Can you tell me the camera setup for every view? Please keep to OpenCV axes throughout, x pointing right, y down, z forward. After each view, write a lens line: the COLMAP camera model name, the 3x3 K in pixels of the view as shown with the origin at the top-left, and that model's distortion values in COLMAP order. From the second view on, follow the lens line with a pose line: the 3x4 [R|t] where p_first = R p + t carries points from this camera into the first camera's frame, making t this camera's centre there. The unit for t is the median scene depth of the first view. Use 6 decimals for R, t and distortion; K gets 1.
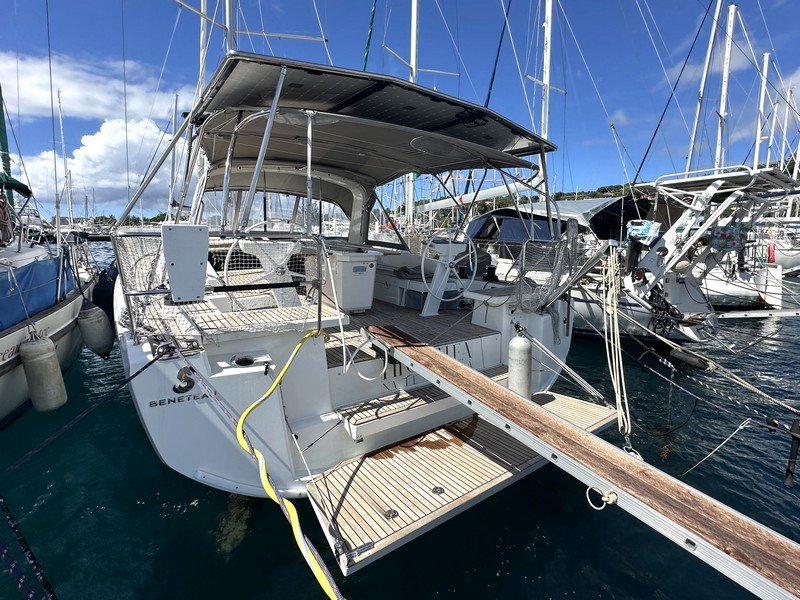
lens RADIAL K [[385.9, 0, 422.7], [0, 385.9, 272.6], [0, 0, 1]] dist [0.000308, -0.002529]
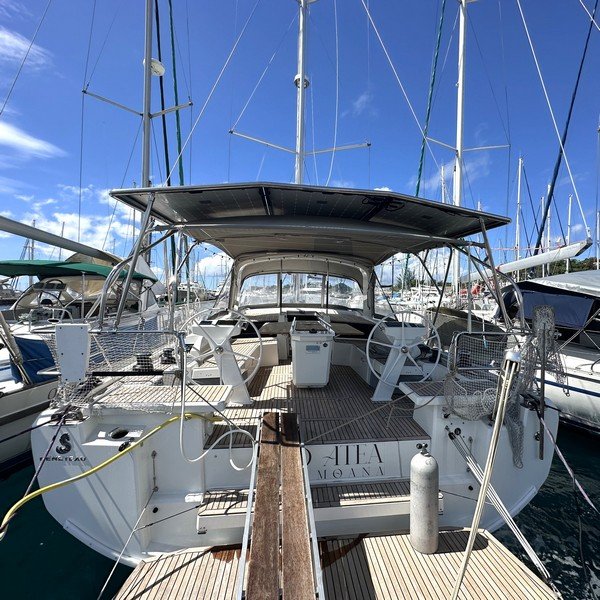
lens RADIAL K [[326.2, 0, 336.5], [0, 326.2, 297.5], [0, 0, 1]] dist [0.001172, -0.005788]
pose [[0.872227, 0.003904, -0.489086, 0.256702], [-0.049714, 0.995497, -0.080712, -0.060211], [0.486568, 0.094713, 0.868493, 0.165433]]
